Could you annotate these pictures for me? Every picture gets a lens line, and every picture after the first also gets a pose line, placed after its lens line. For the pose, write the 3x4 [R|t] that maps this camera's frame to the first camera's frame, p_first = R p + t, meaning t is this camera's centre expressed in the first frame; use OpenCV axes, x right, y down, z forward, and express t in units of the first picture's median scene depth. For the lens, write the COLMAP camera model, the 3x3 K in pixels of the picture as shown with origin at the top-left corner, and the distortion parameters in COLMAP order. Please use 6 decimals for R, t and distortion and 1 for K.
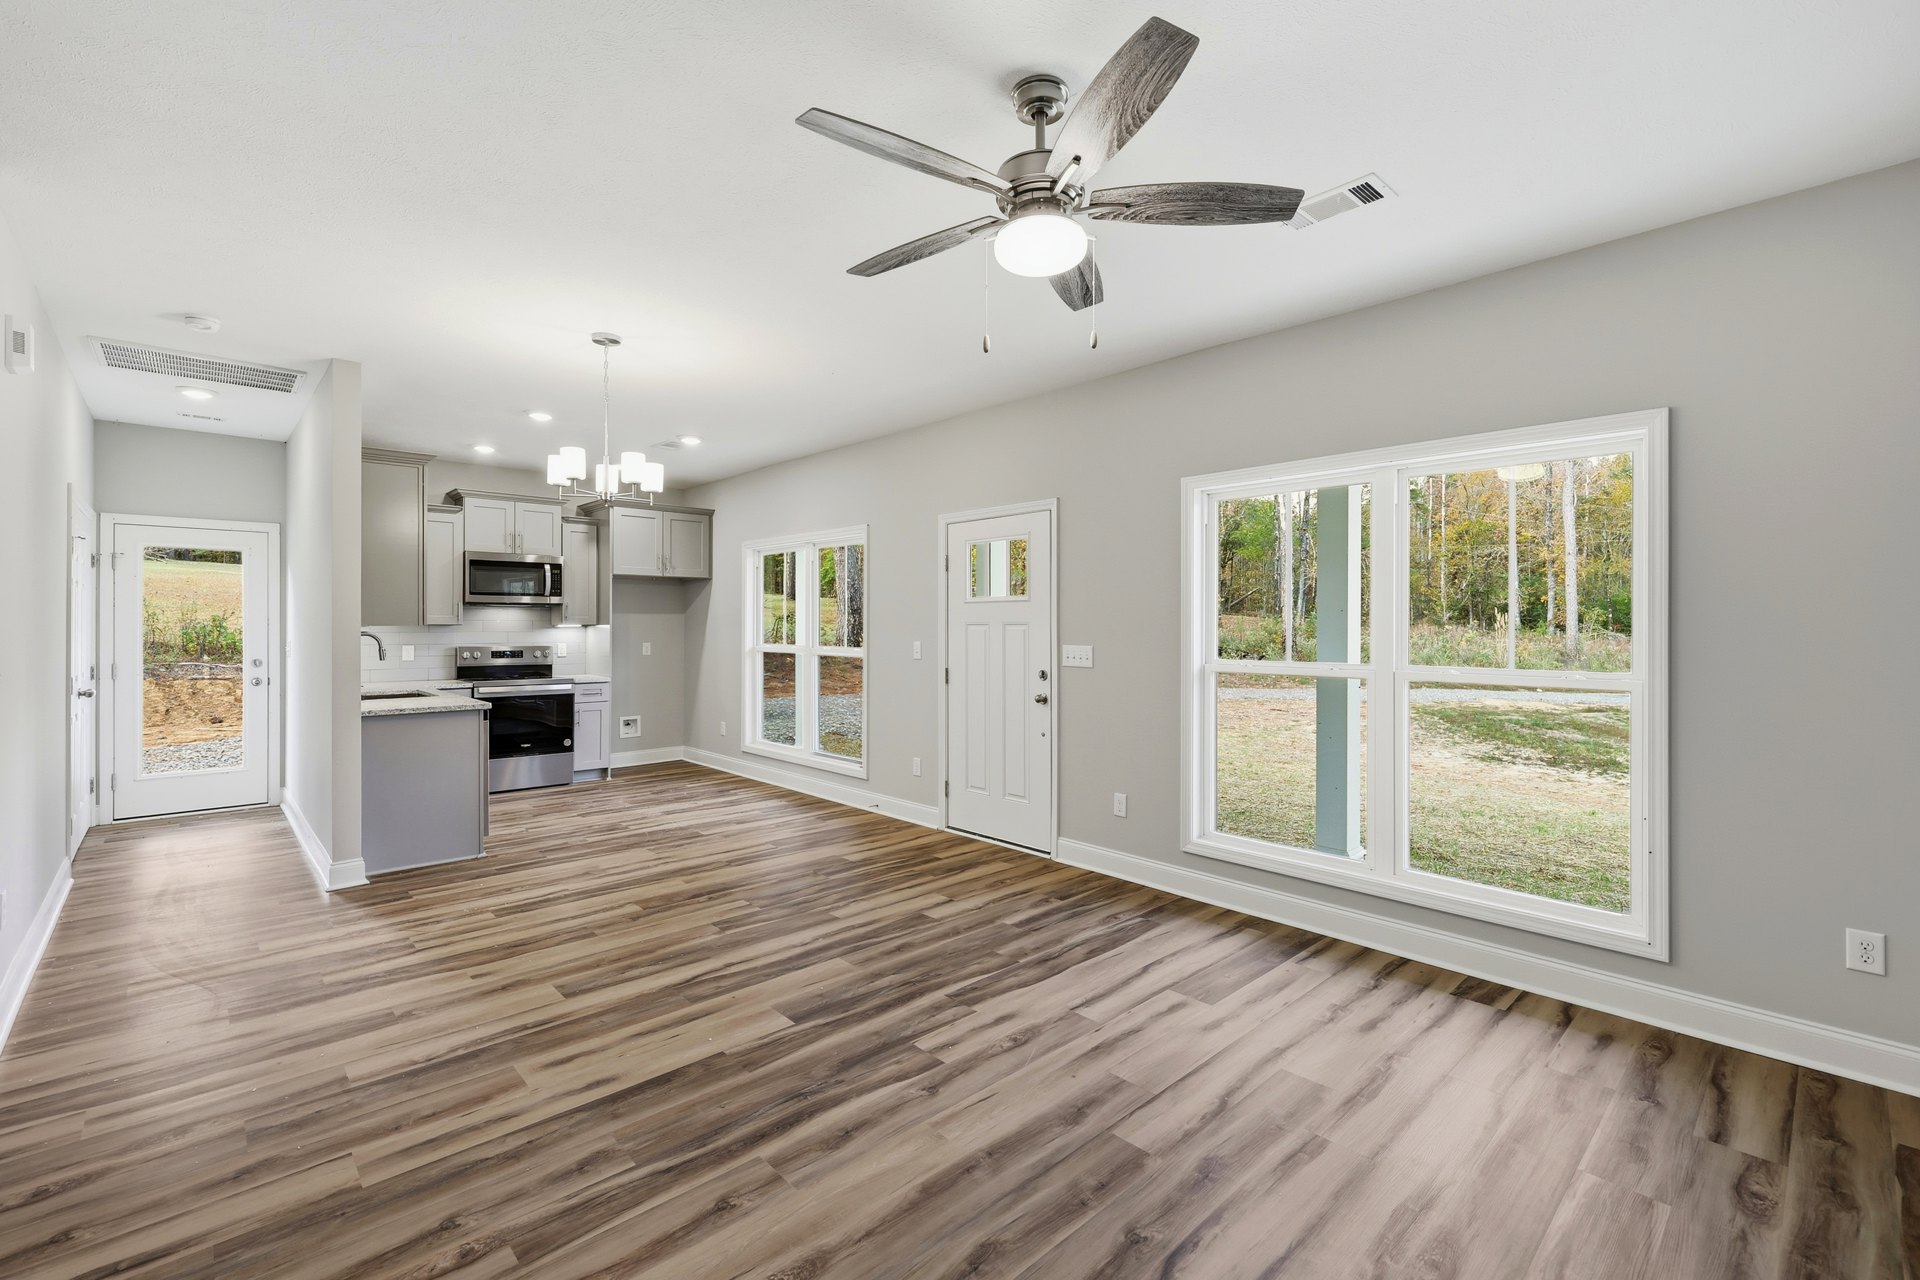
lens RADIAL K [[825.1, 0, 963.3], [0, 825.1, 627.1], [0, 0, 1]] dist [0.002180, -0.000051]
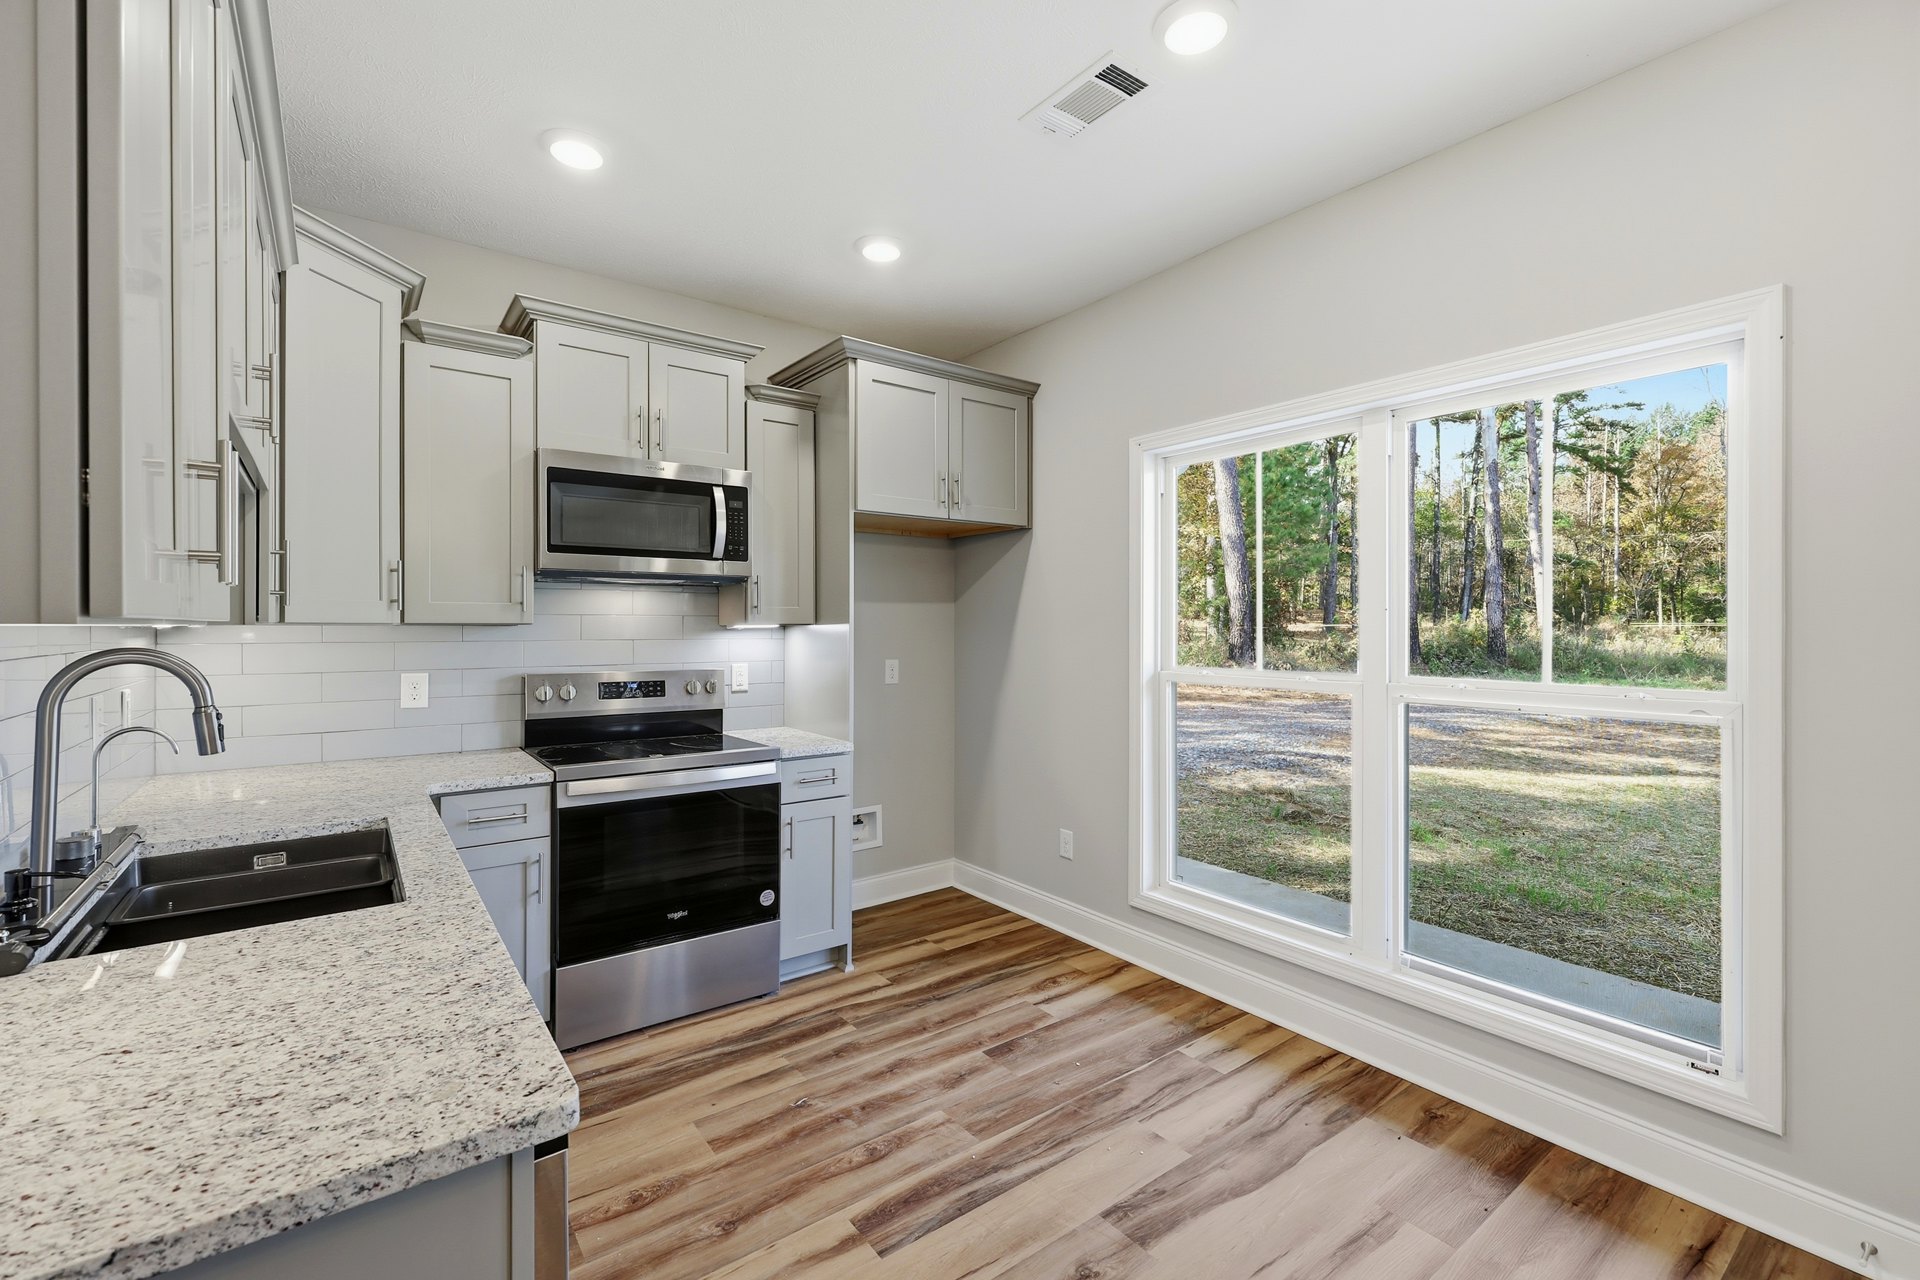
lens RADIAL K [[825.1, 0, 963.3], [0, 825.1, 627.1], [0, 0, 1]] dist [0.002180, -0.000051]
pose [[0.994259, -0.003724, -0.106934, -0.596393], [0.003709, 0.999993, -0.000338, -0.000944], [0.106934, -0.000060, 0.994266, 1.050346]]
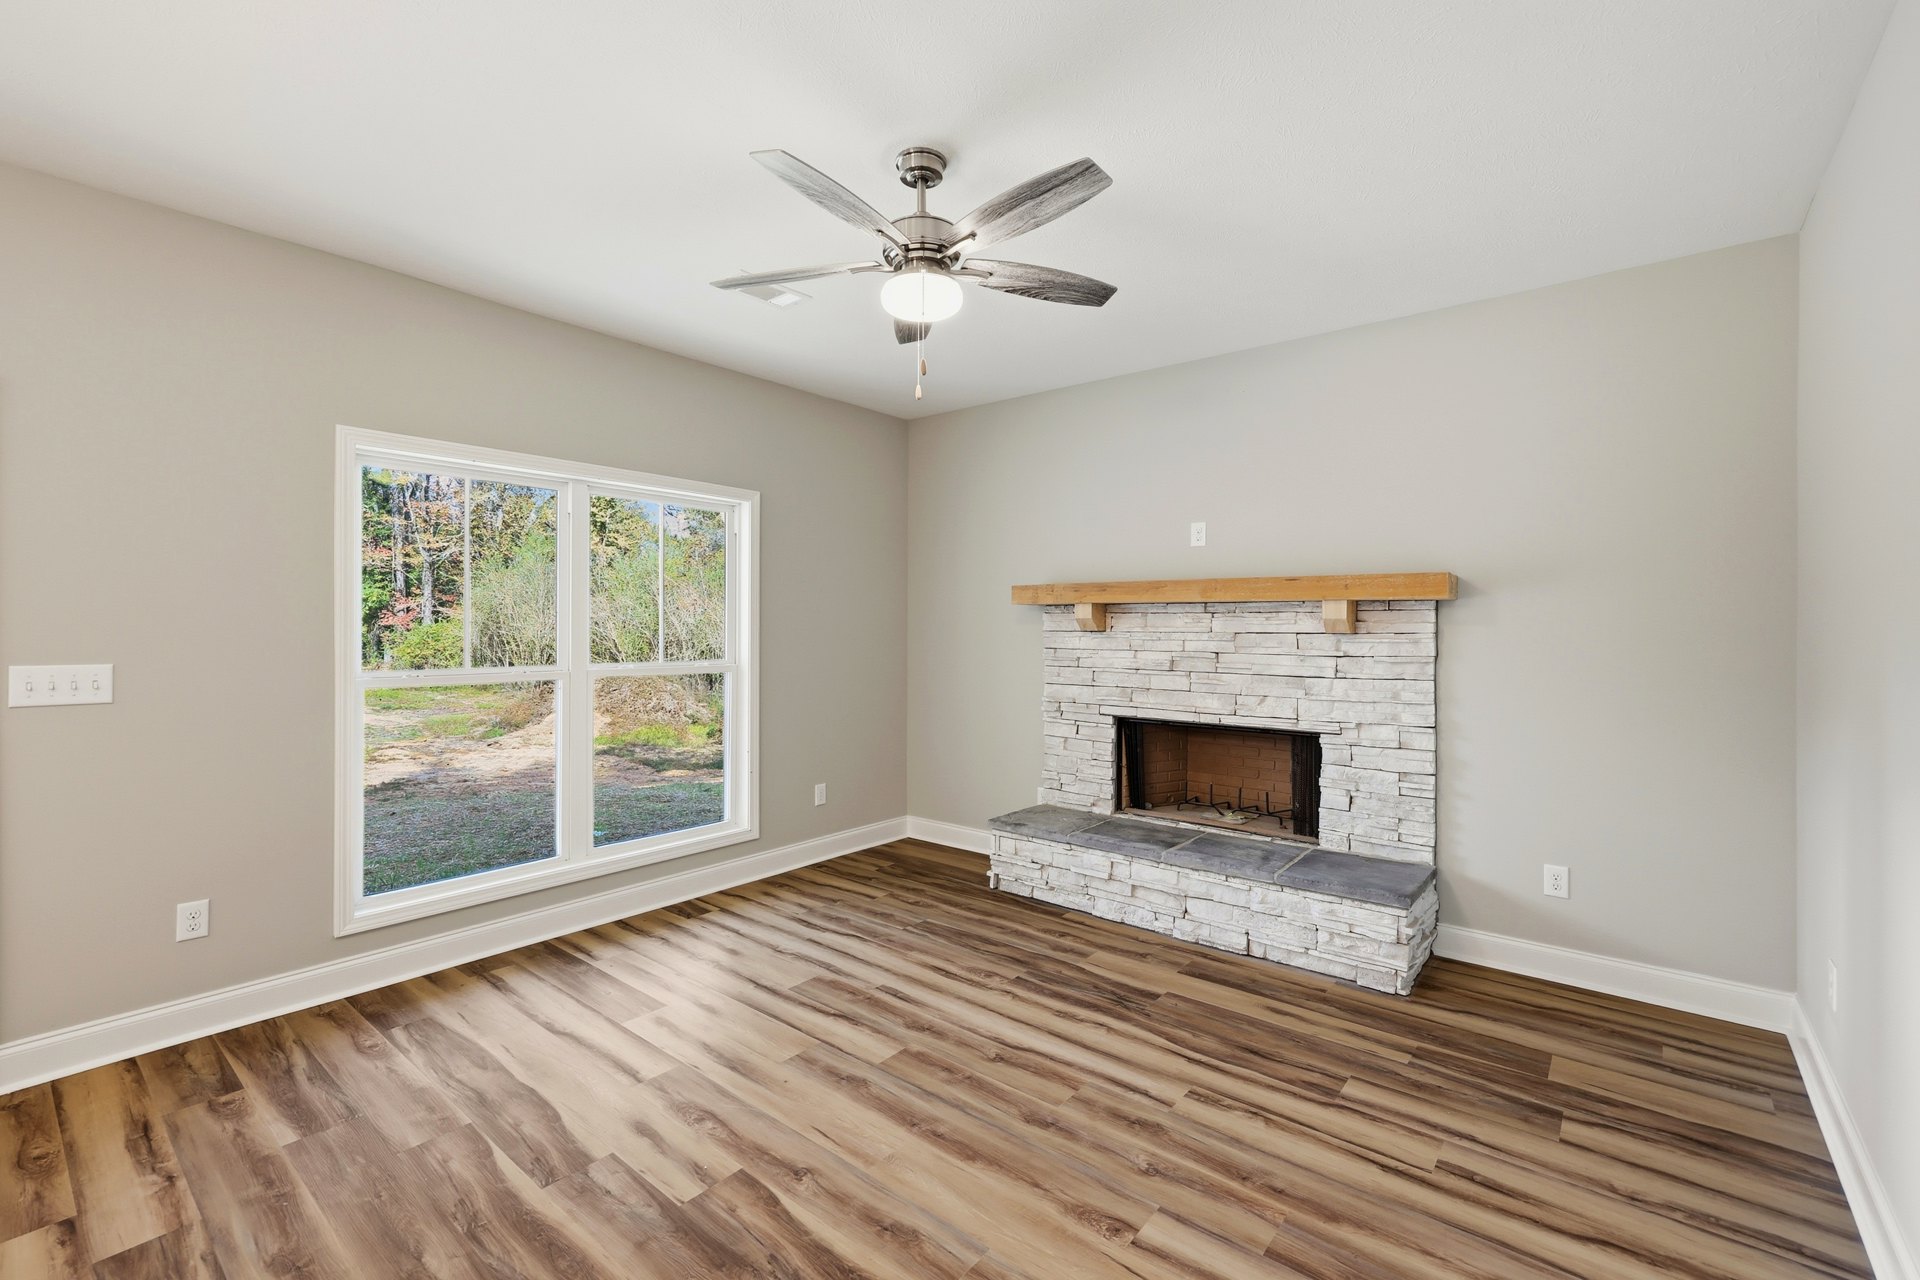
lens RADIAL K [[825.1, 0, 963.3], [0, 825.1, 627.1], [0, 0, 1]] dist [0.002180, -0.000051]
pose [[-0.129472, -0.002849, 0.991579, -0.565489], [-0.001425, 0.999995, 0.002687, -0.005173], [-0.991582, -0.001065, -0.129475, 0.588268]]
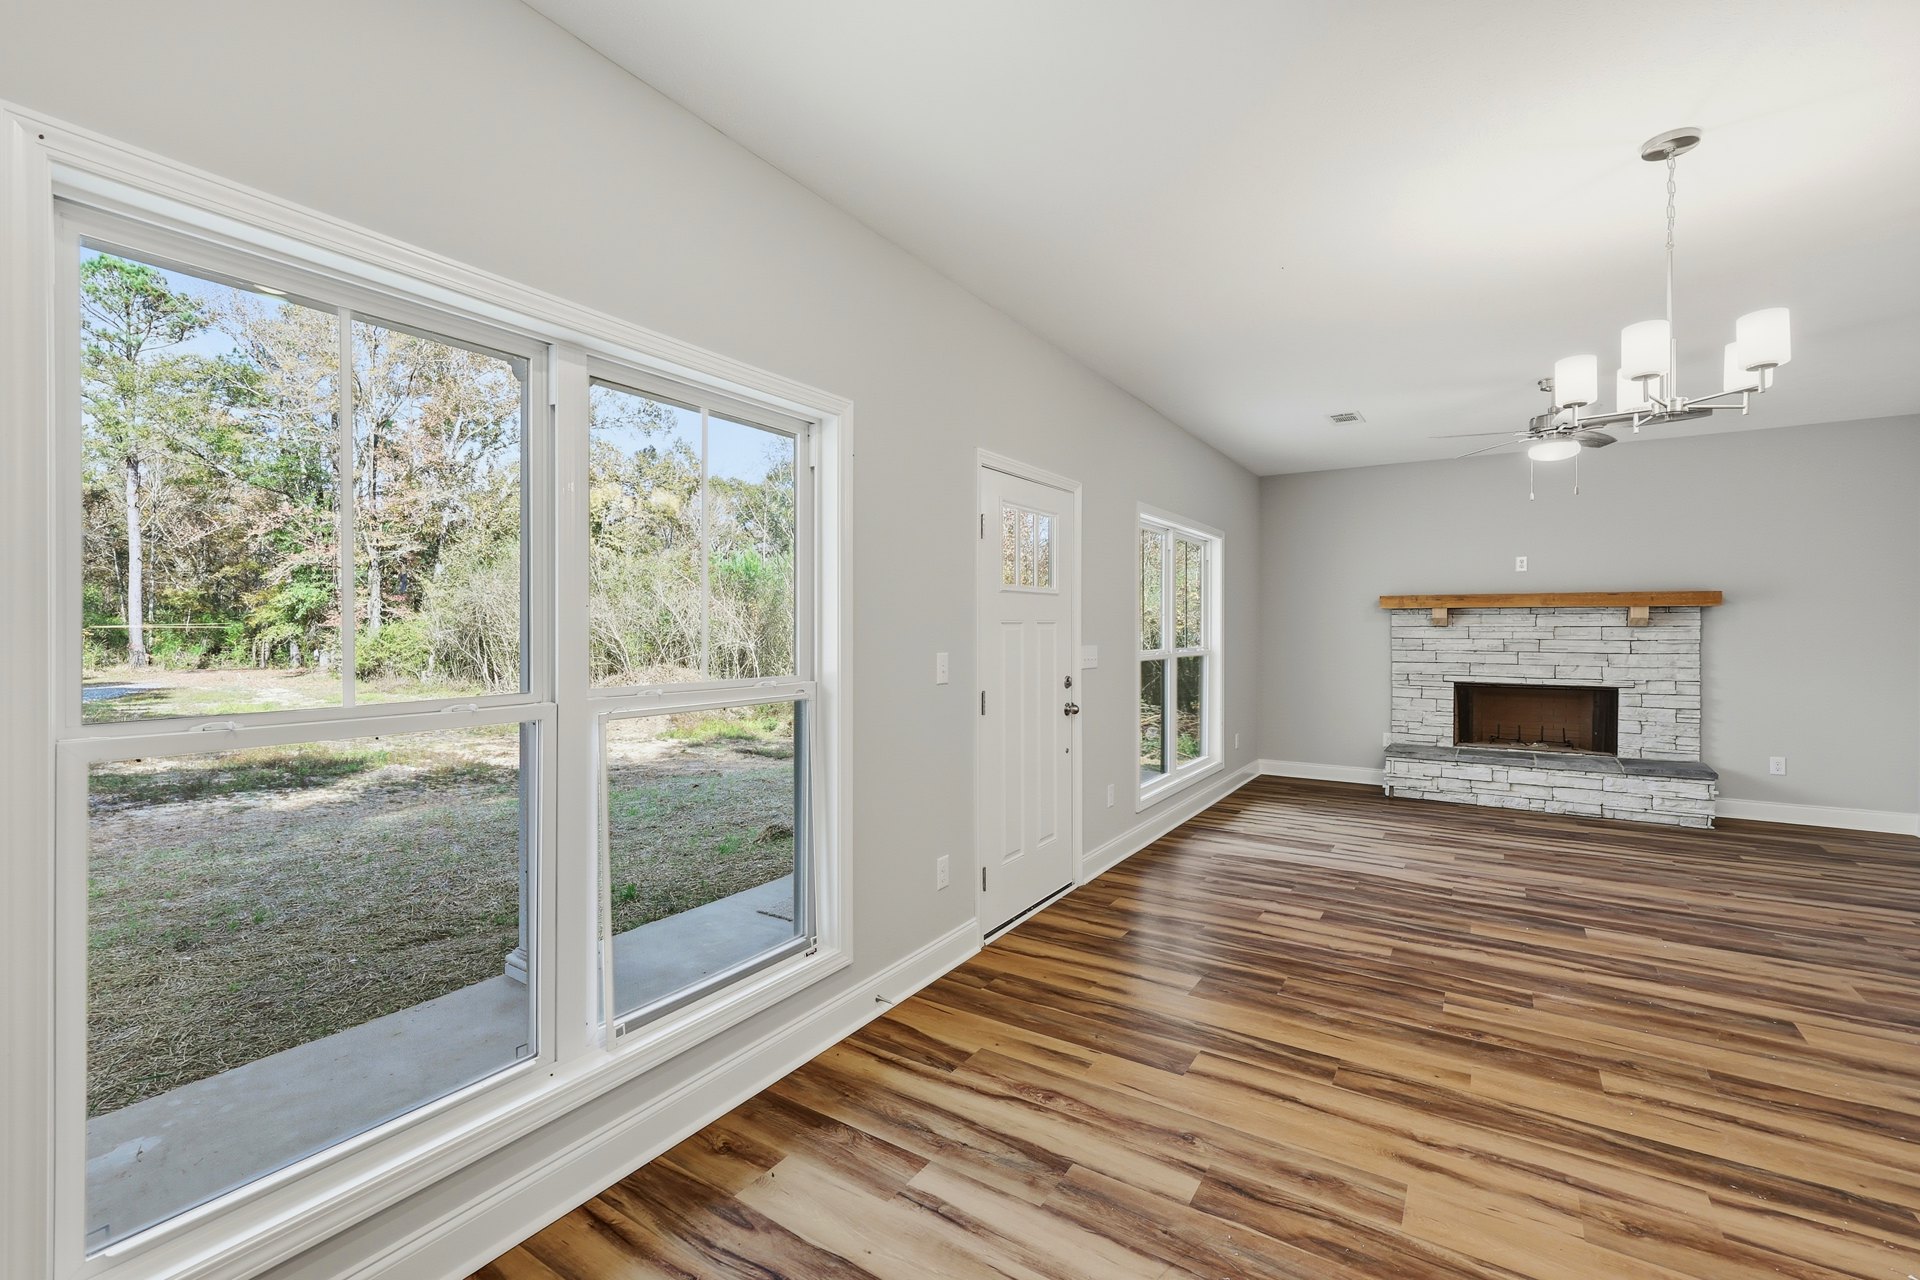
lens RADIAL K [[825.1, 0, 963.3], [0, 825.1, 627.1], [0, 0, 1]] dist [0.002180, -0.000051]
pose [[-0.241048, -0.002185, 0.970511, -0.896062], [0.001044, 0.999996, 0.002510, -0.000351], [-0.970513, 0.001618, -0.241045, 1.646517]]
